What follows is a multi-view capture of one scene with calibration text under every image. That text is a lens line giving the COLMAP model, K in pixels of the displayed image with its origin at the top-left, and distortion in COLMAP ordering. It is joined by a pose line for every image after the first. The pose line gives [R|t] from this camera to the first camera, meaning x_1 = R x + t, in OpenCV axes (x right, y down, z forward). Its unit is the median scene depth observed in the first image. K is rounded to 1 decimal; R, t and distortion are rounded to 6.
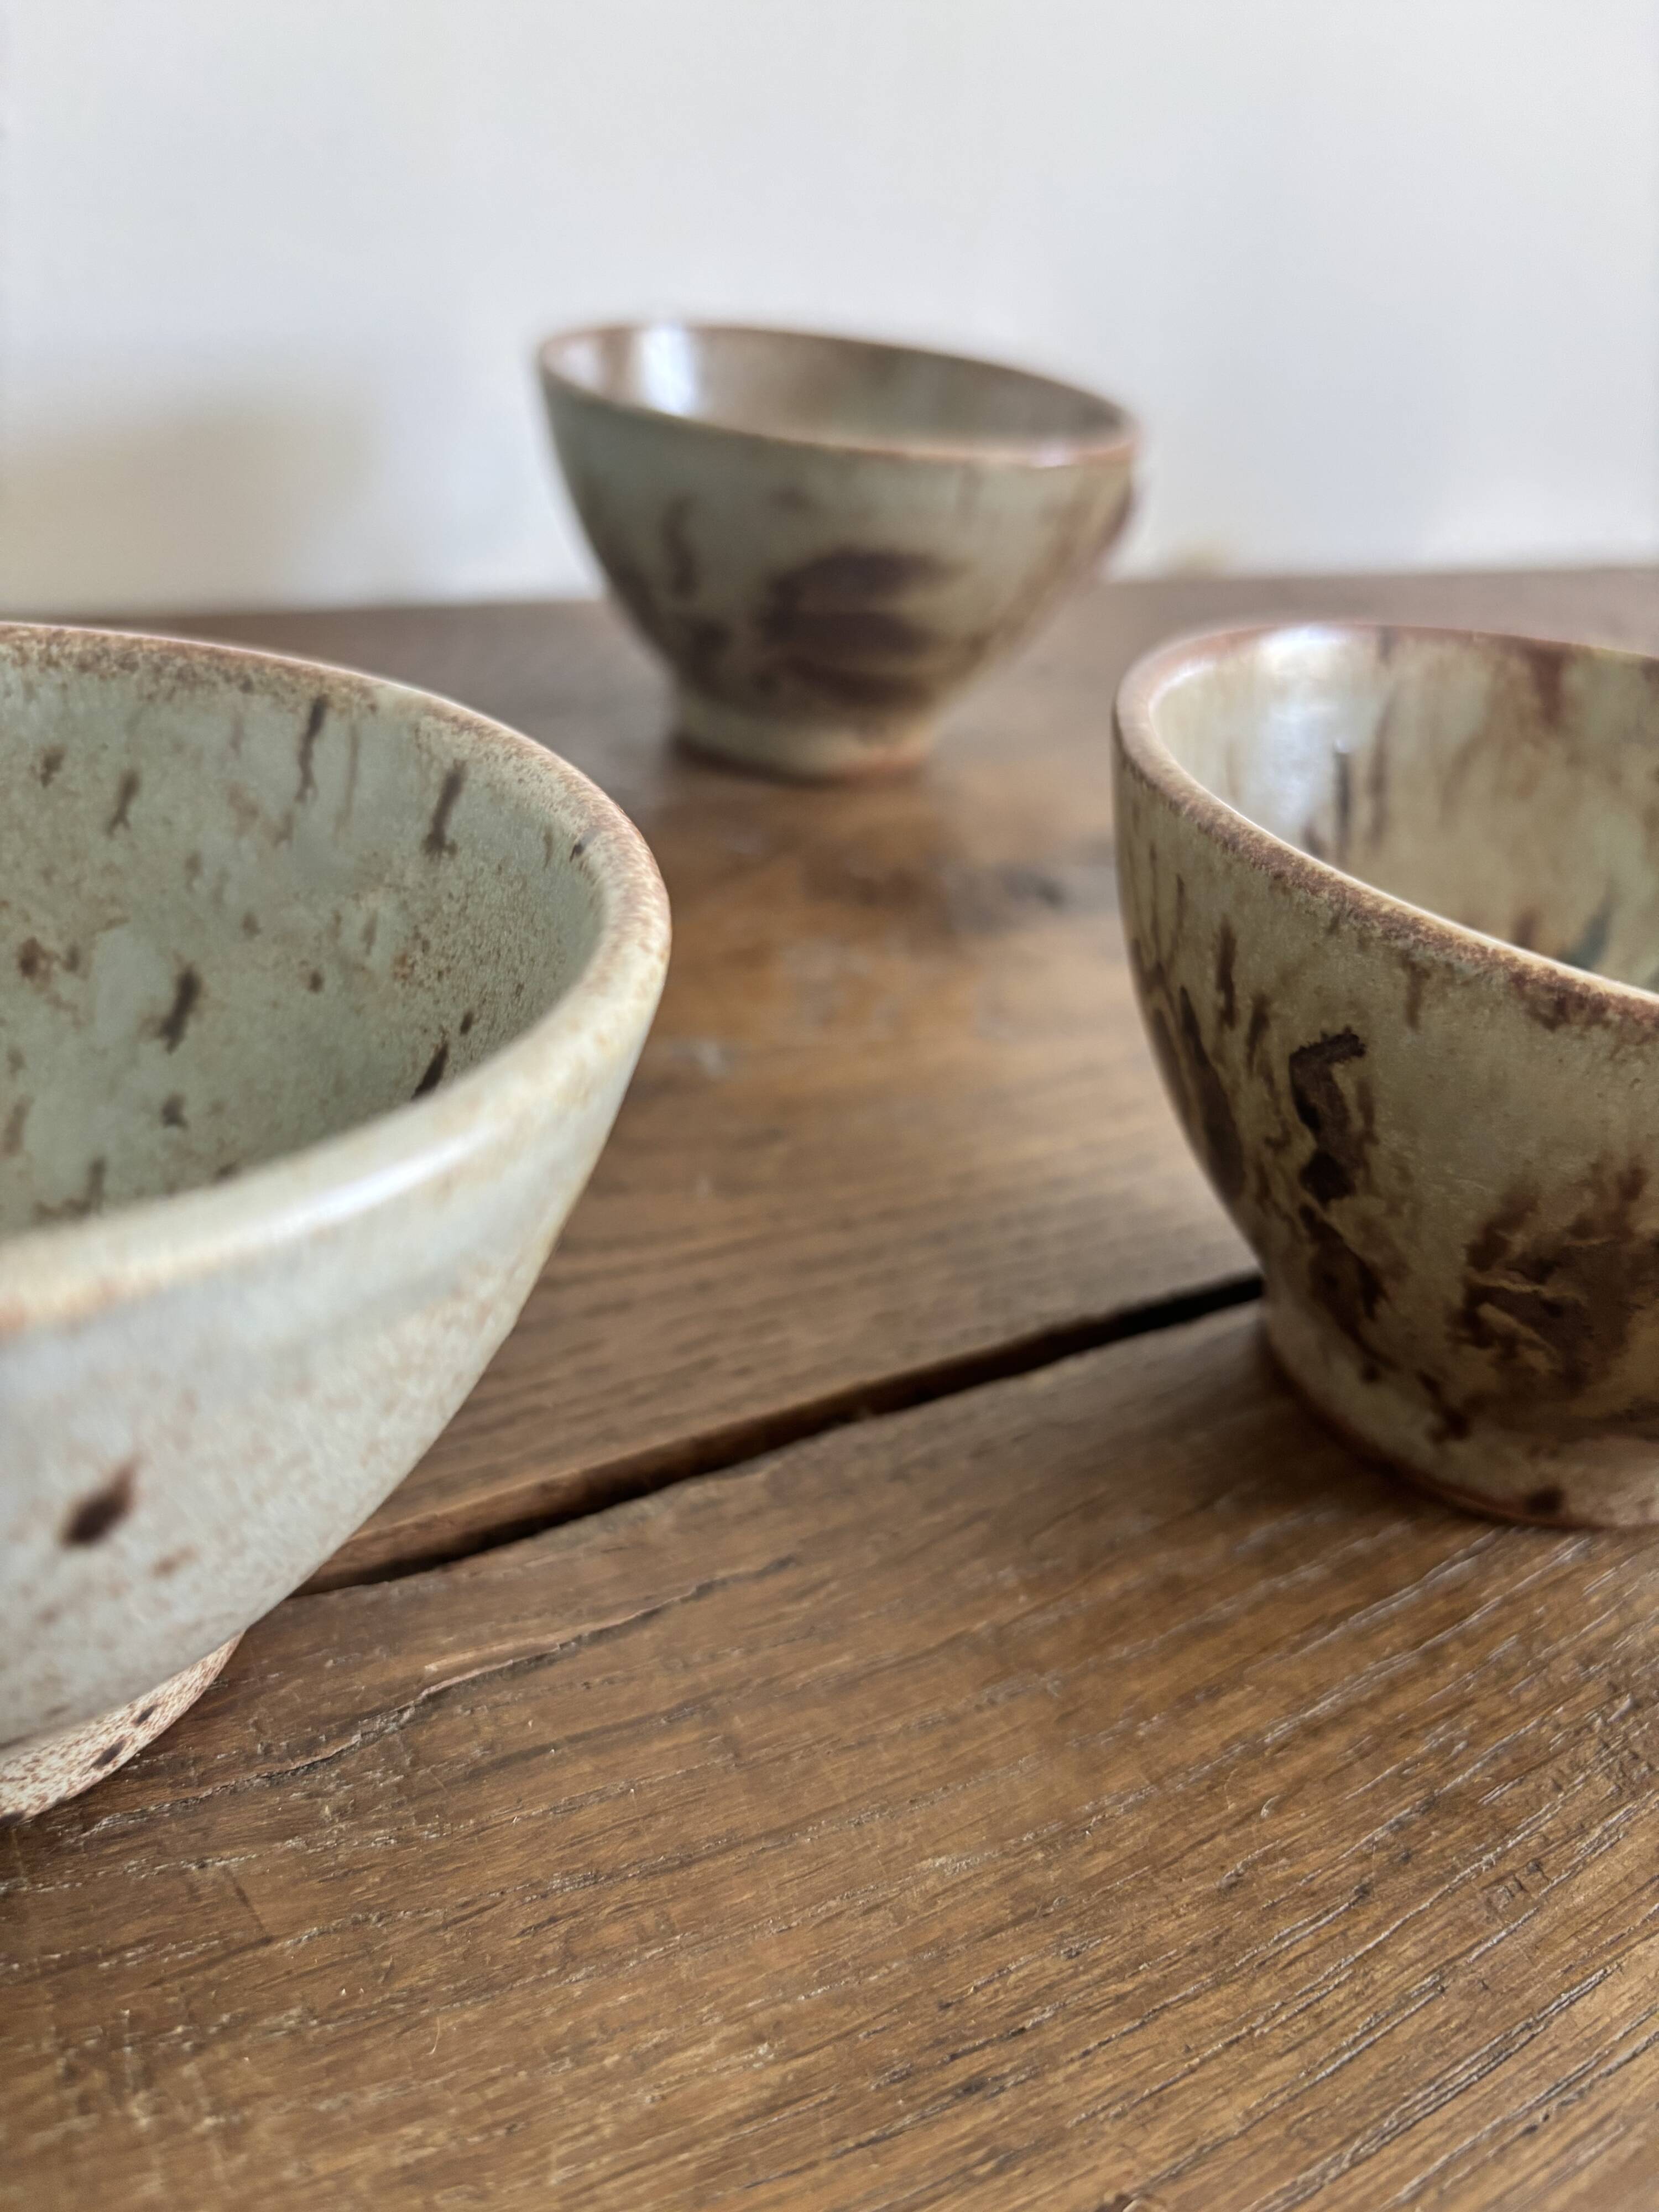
lens RADIAL K [[1799.3, 0, 810.1], [0, 1799.3, 1069.3], [0, 0, 1]] dist [-0.095321, 0.117748]
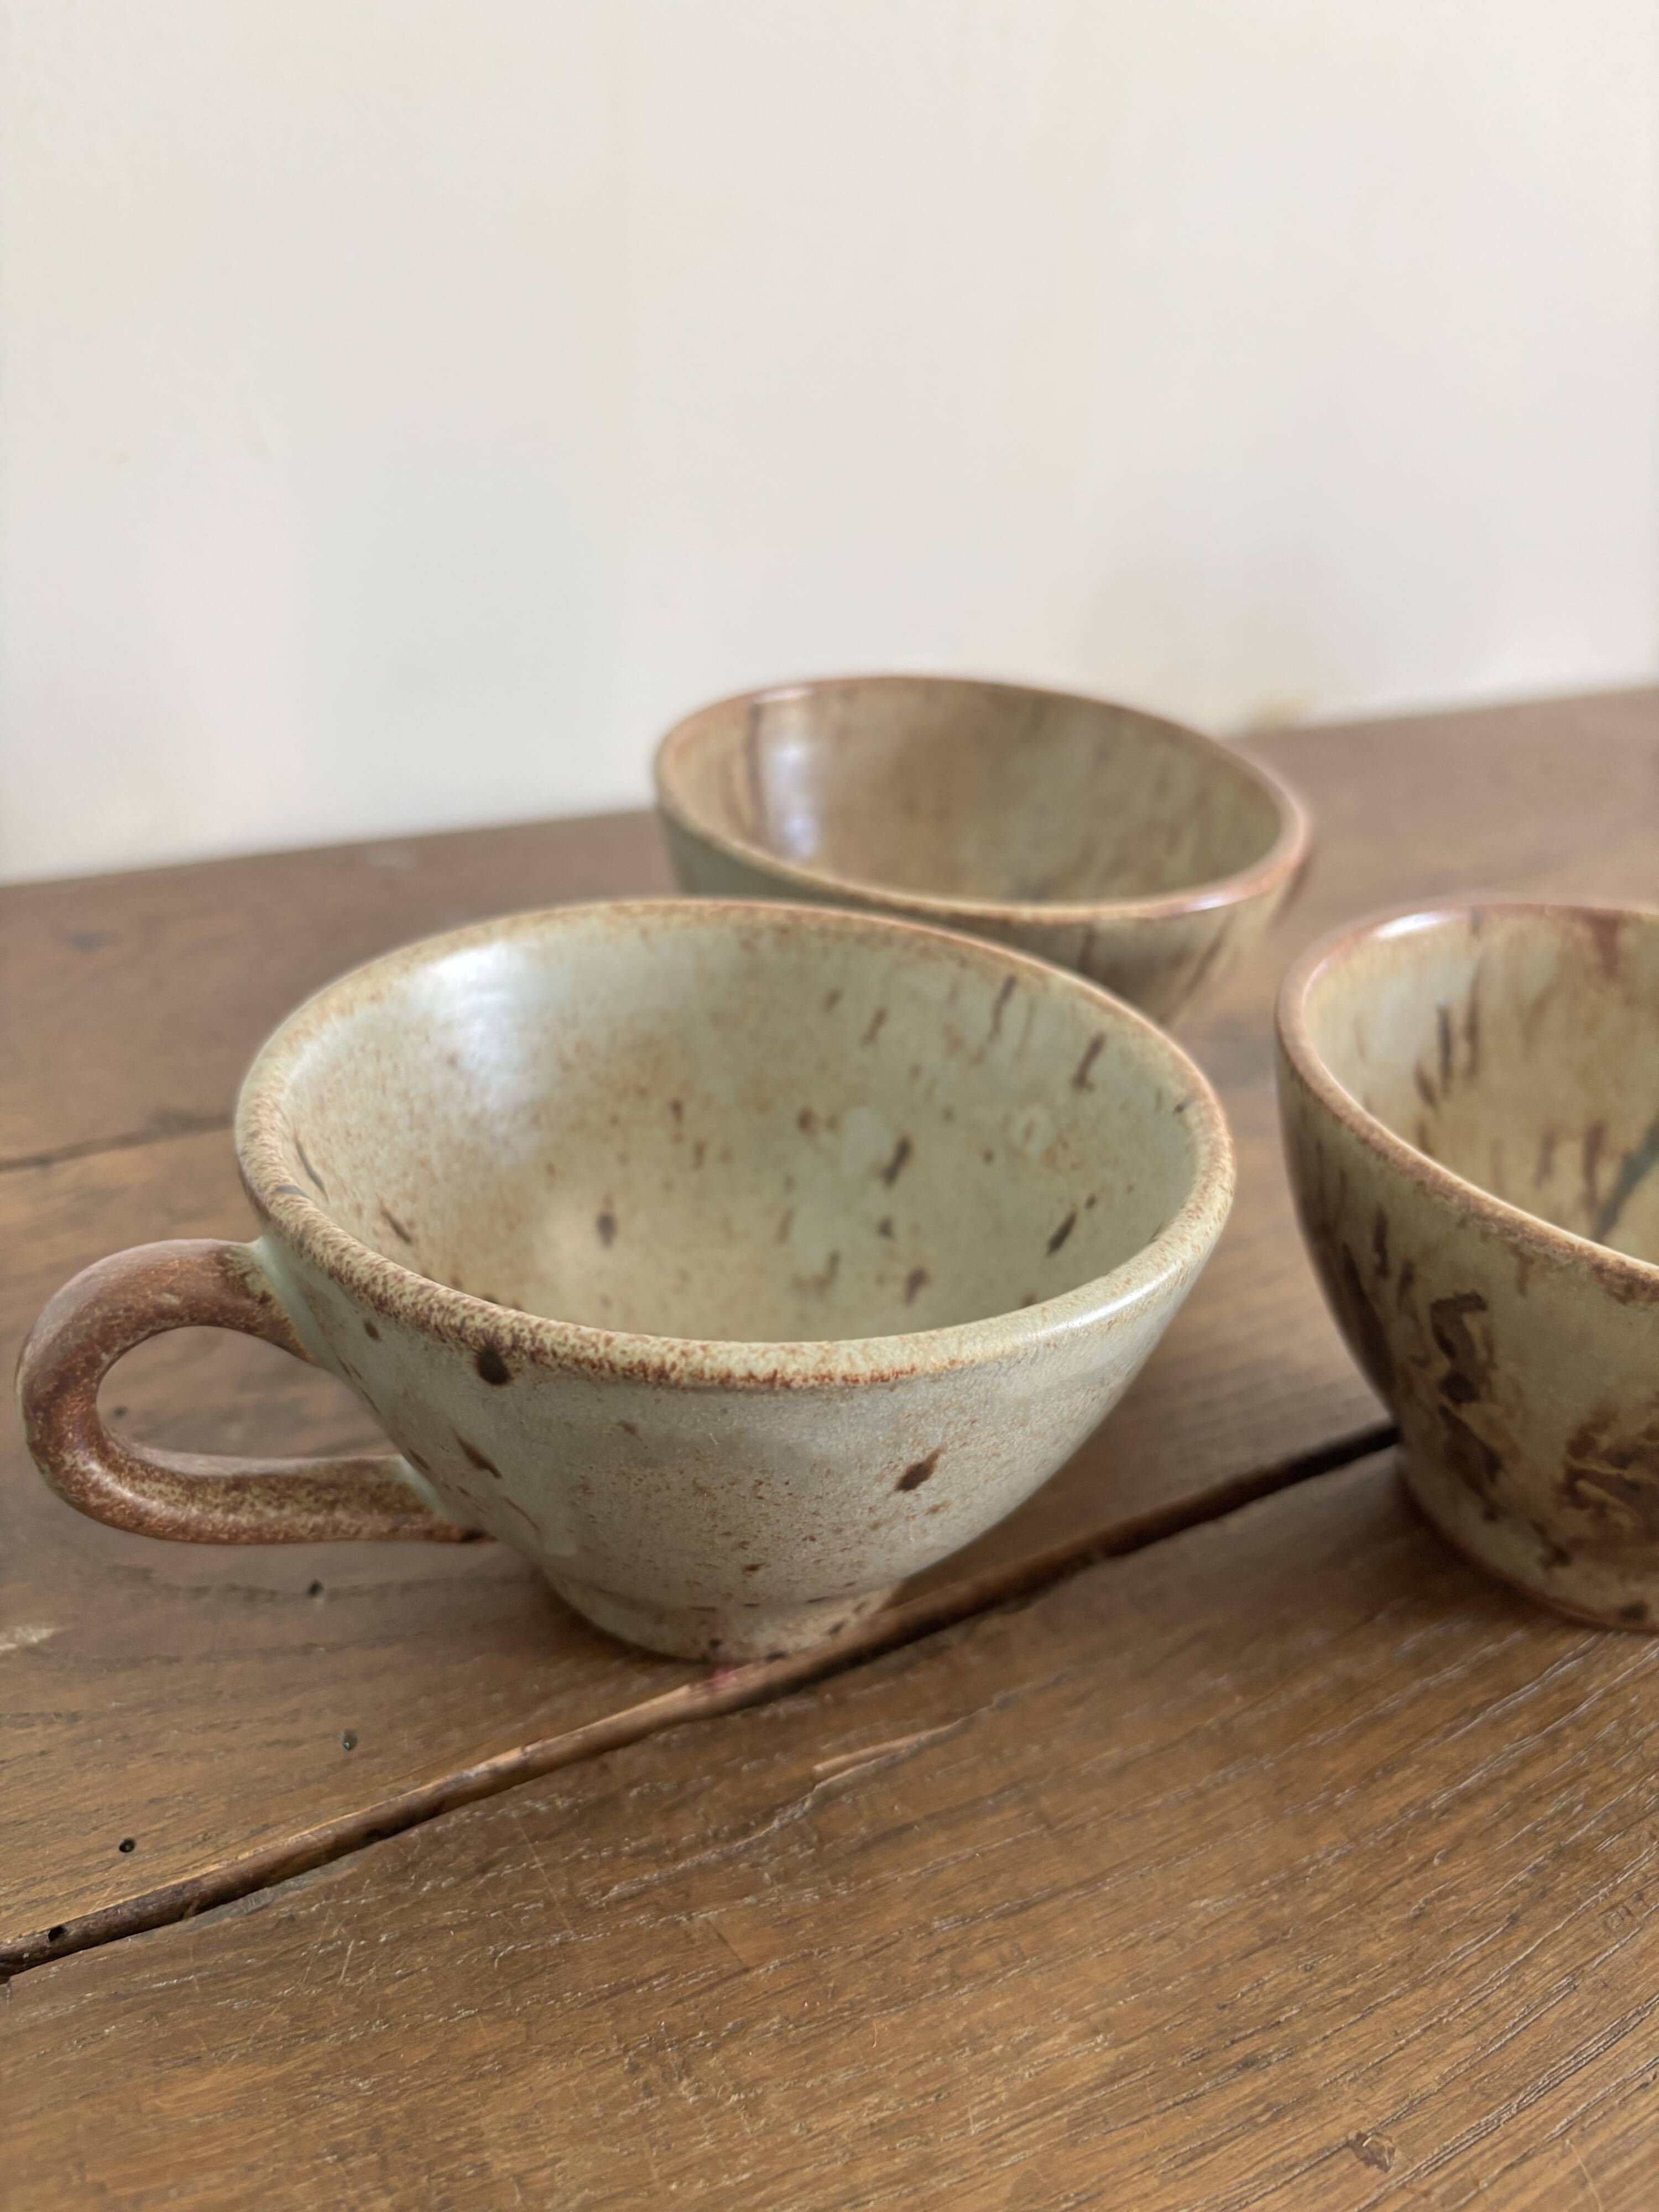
lens RADIAL K [[1704.1, 0, 845.6], [0, 1704.1, 1106.3], [0, 0, 1]] dist [0.063927, -0.094209]
pose [[0.960431, 0.099900, -0.259985, -0.017874], [-0.105667, 0.994367, -0.008265, -0.072484], [0.257695, 0.035410, 0.965577, -0.486886]]
